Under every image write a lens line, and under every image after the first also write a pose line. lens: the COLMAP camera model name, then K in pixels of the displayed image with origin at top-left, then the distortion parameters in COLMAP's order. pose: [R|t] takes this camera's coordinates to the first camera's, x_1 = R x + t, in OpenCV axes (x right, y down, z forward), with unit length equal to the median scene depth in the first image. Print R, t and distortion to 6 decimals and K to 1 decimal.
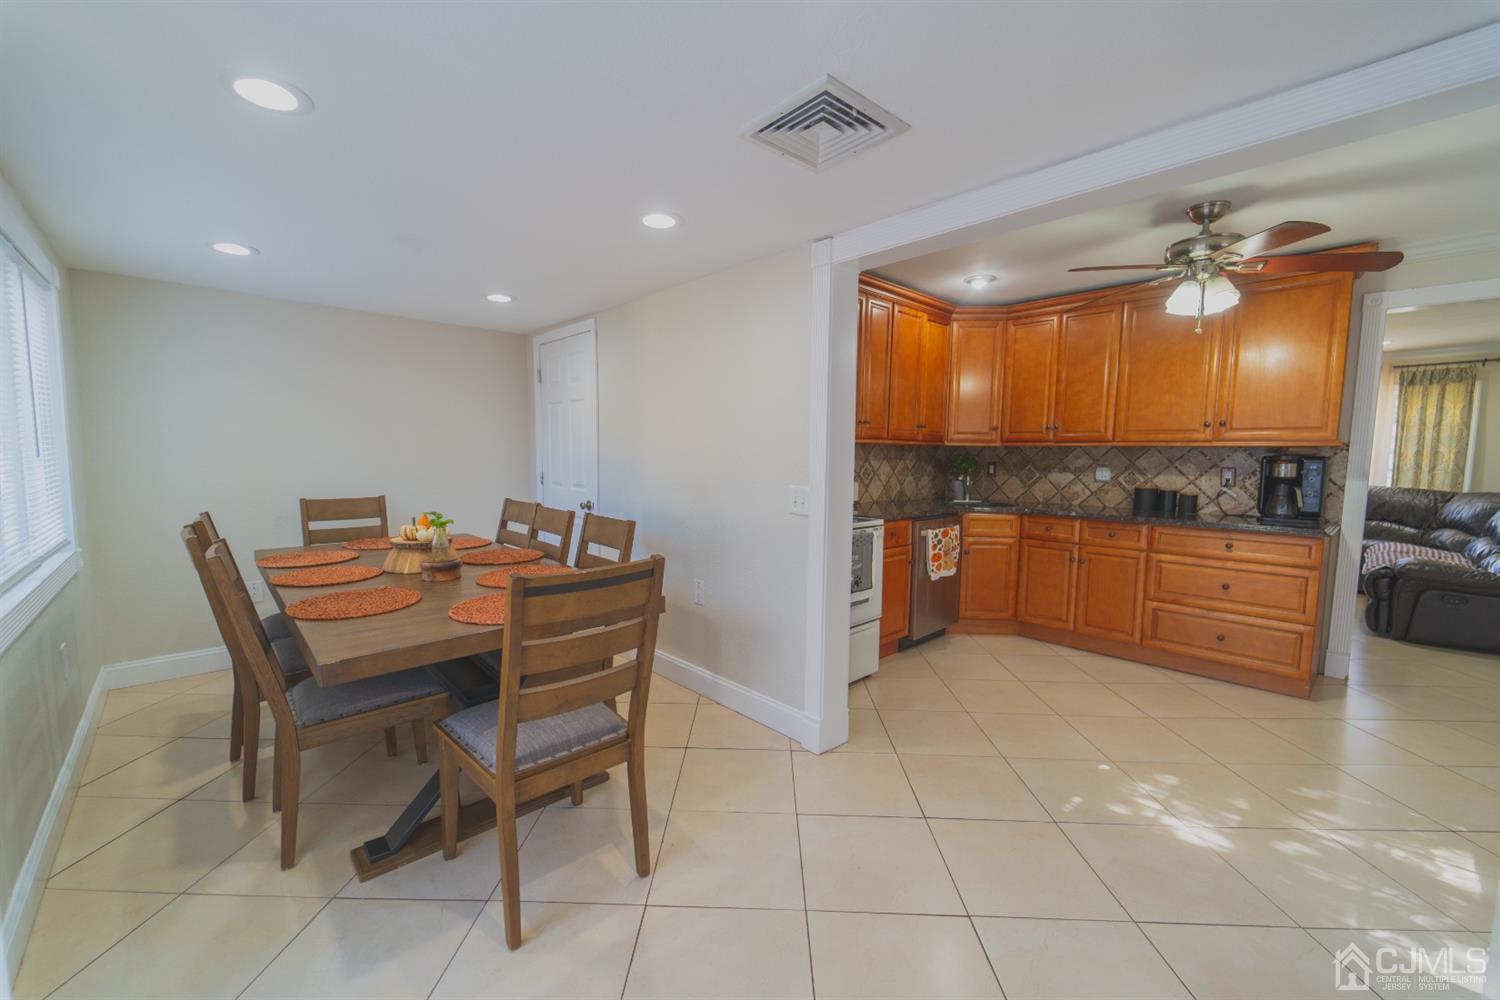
lens RADIAL K [[599.4, 0, 755.3], [0, 599.4, 505.2], [0, 0, 1]] dist [0.000978, 0.000108]
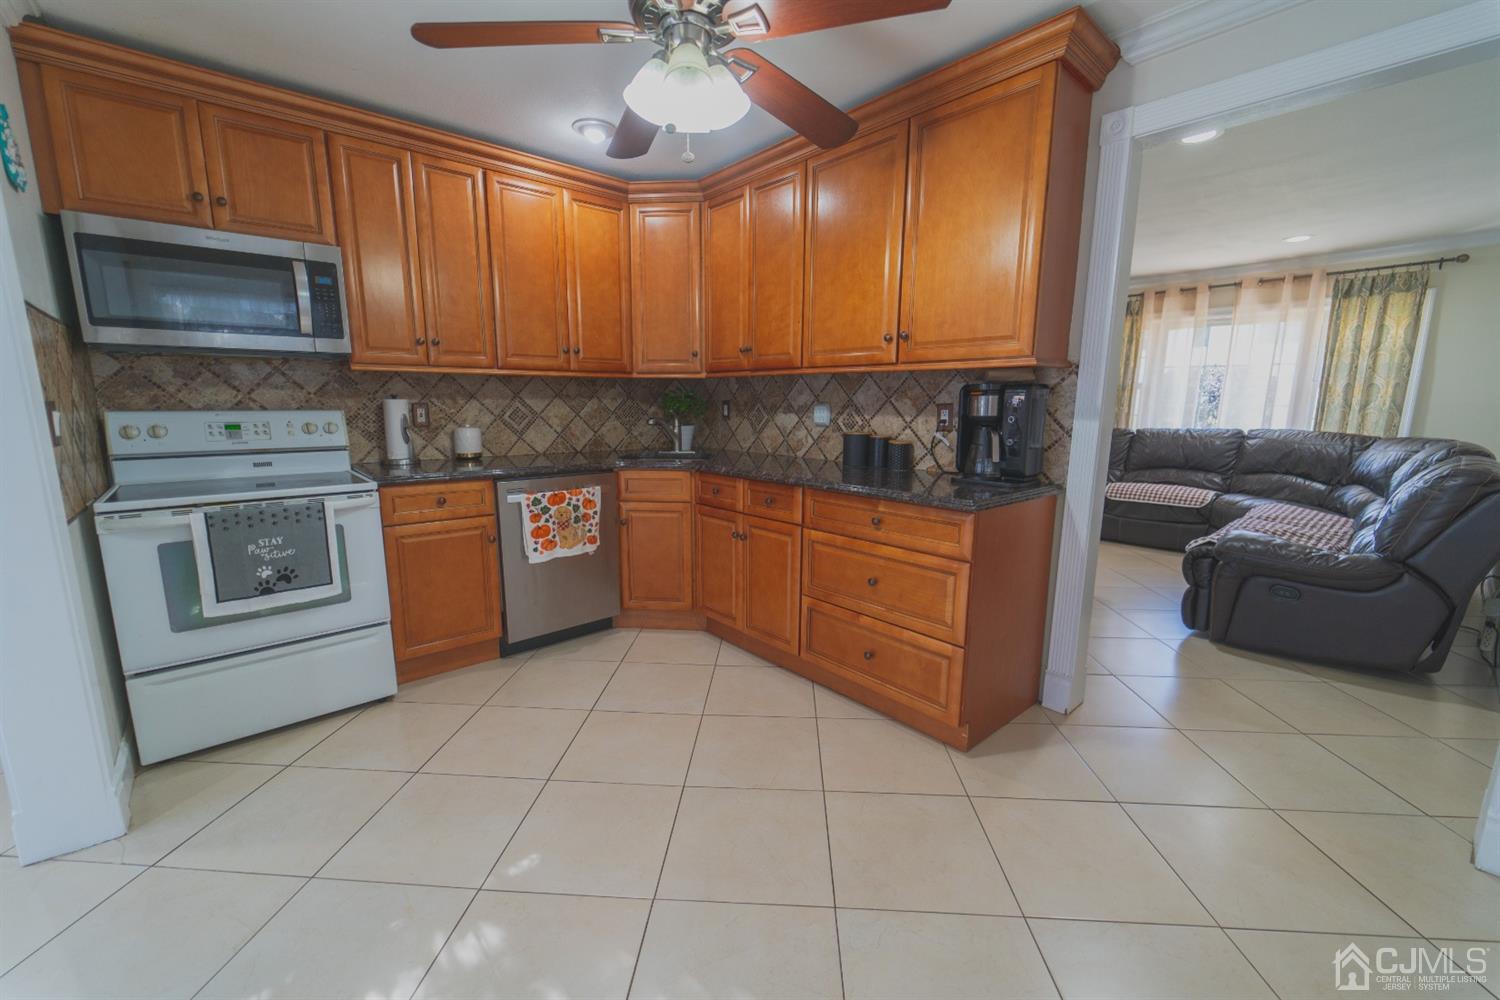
lens RADIAL K [[599.4, 0, 747.4], [0, 599.4, 503.2], [0, 0, 1]] dist [0.000978, 0.000108]
pose [[0.999119, -0.000641, -0.041963, 0.532041], [0.004149, 0.996493, 0.083571, -0.006298], [0.041763, -0.083671, 0.995618, 0.265992]]
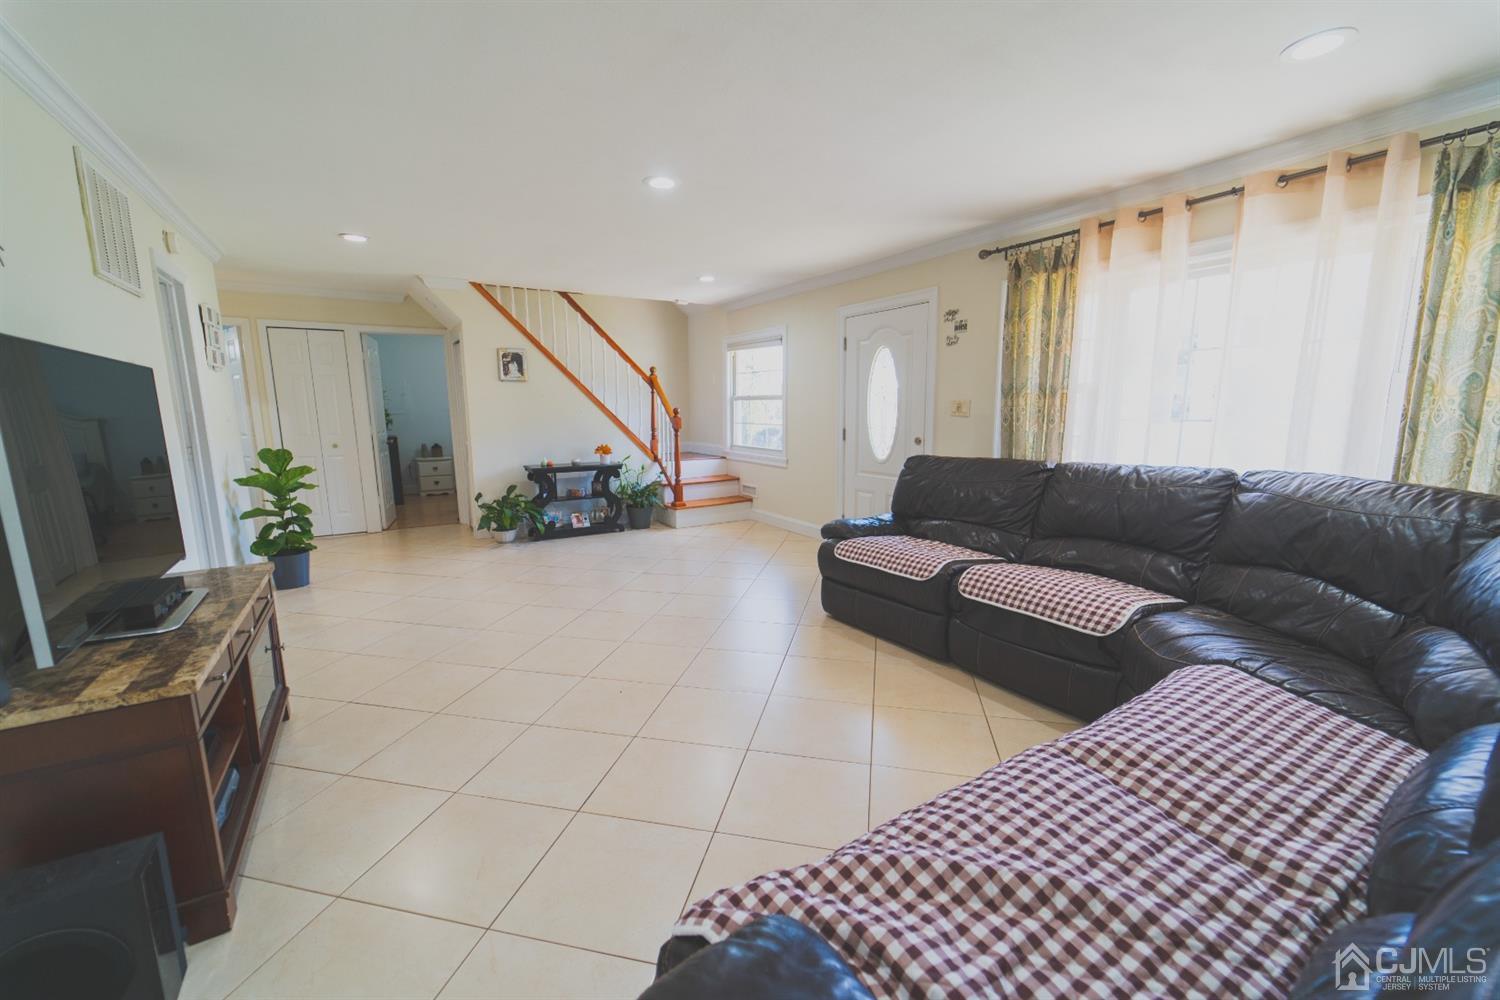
lens RADIAL K [[599.4, 0, 749.6], [0, 599.4, 506.3], [0, 0, 1]] dist [0.000978, 0.000108]
pose [[0.980628, 0.014741, -0.195322, 1.122907], [-0.001770, 0.997790, 0.066418, -0.053246], [0.195870, -0.064786, 0.978488, 0.836840]]
